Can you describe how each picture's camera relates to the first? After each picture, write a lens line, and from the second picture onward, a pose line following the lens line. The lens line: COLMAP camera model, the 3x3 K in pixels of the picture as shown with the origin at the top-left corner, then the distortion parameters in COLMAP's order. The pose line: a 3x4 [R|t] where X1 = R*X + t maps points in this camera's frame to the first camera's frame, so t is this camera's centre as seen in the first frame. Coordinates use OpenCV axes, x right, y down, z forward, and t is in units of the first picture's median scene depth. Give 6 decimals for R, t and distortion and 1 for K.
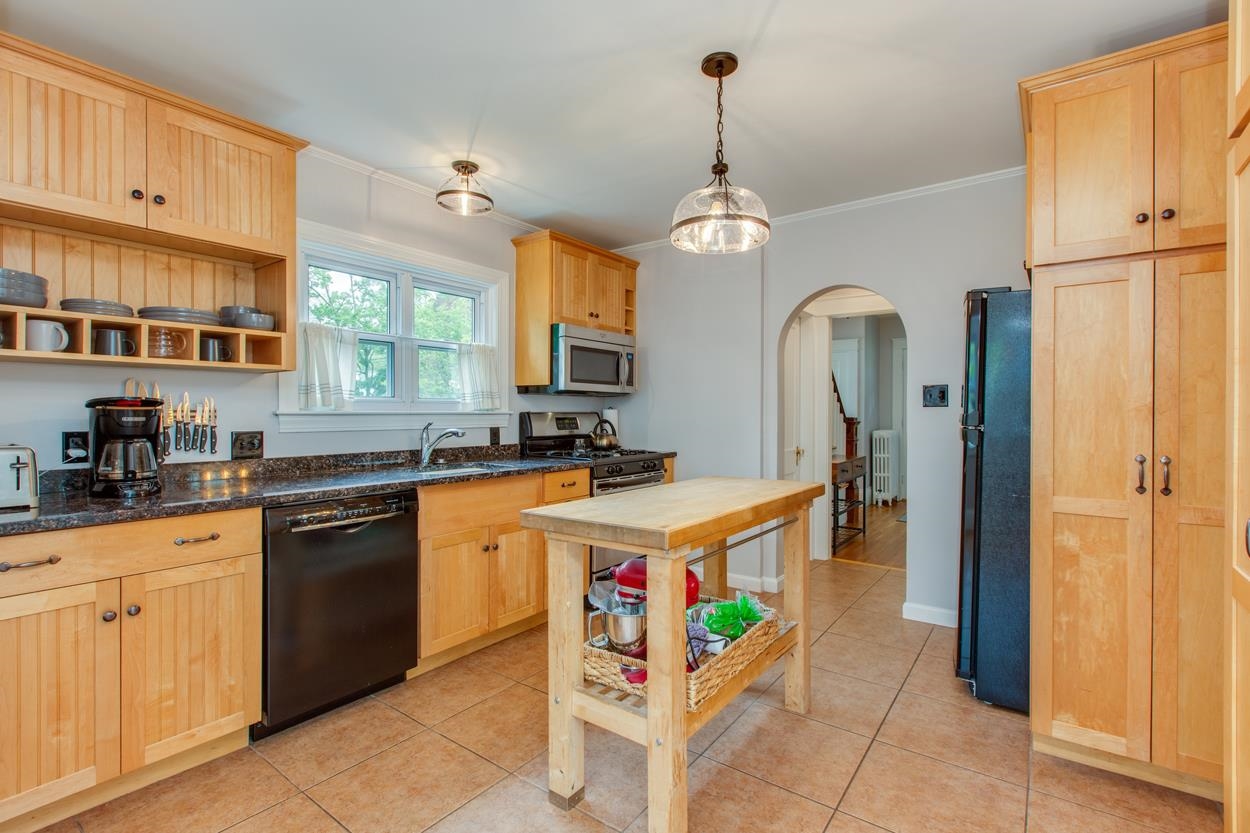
lens RADIAL K [[571.9, 0, 624.3], [0, 571.9, 415.0], [0, 0, 1]] dist [0.004511, 0.000180]
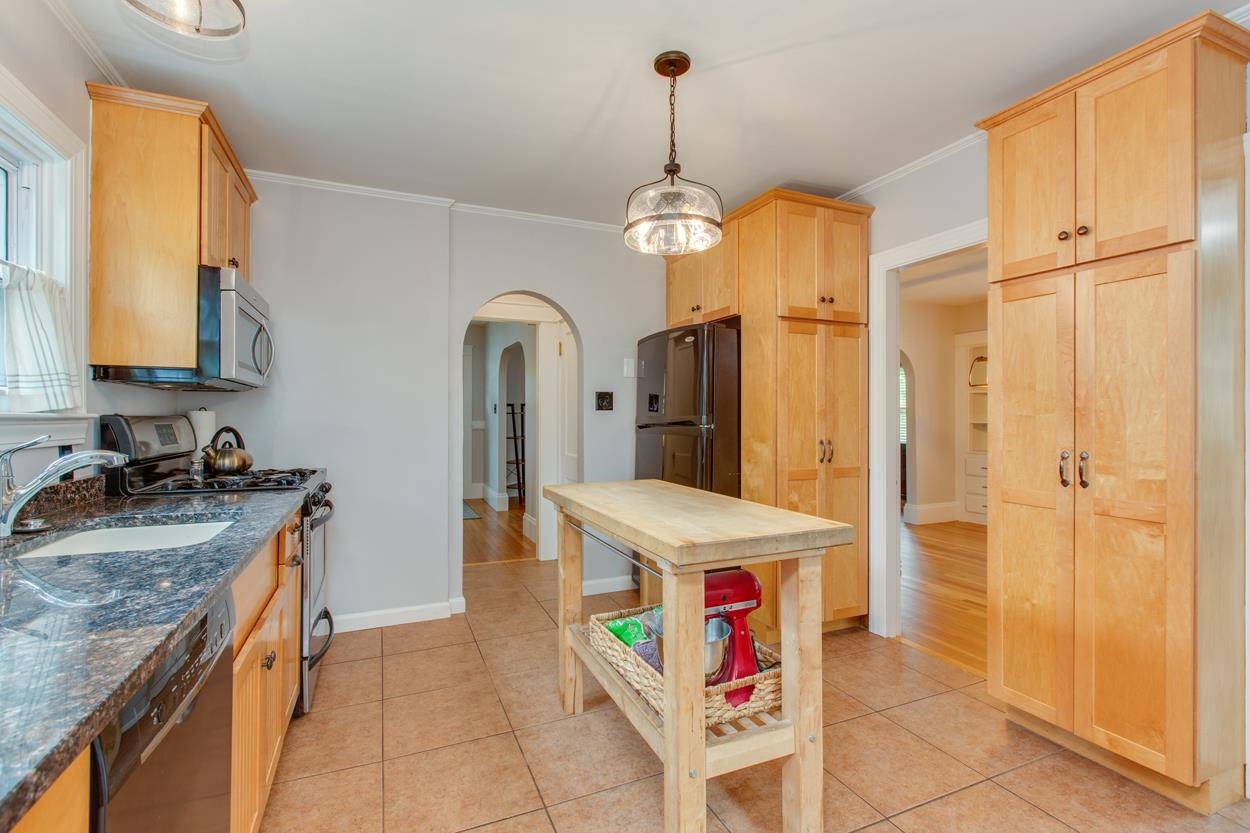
lens RADIAL K [[571.9, 0, 627.0], [0, 571.9, 414.7], [0, 0, 1]] dist [0.004511, 0.000180]
pose [[0.496596, -0.000797, 0.867982, -0.422492], [0.006231, 0.999977, -0.002648, -0.001076], [-0.867960, 0.006724, 0.496589, 0.332840]]
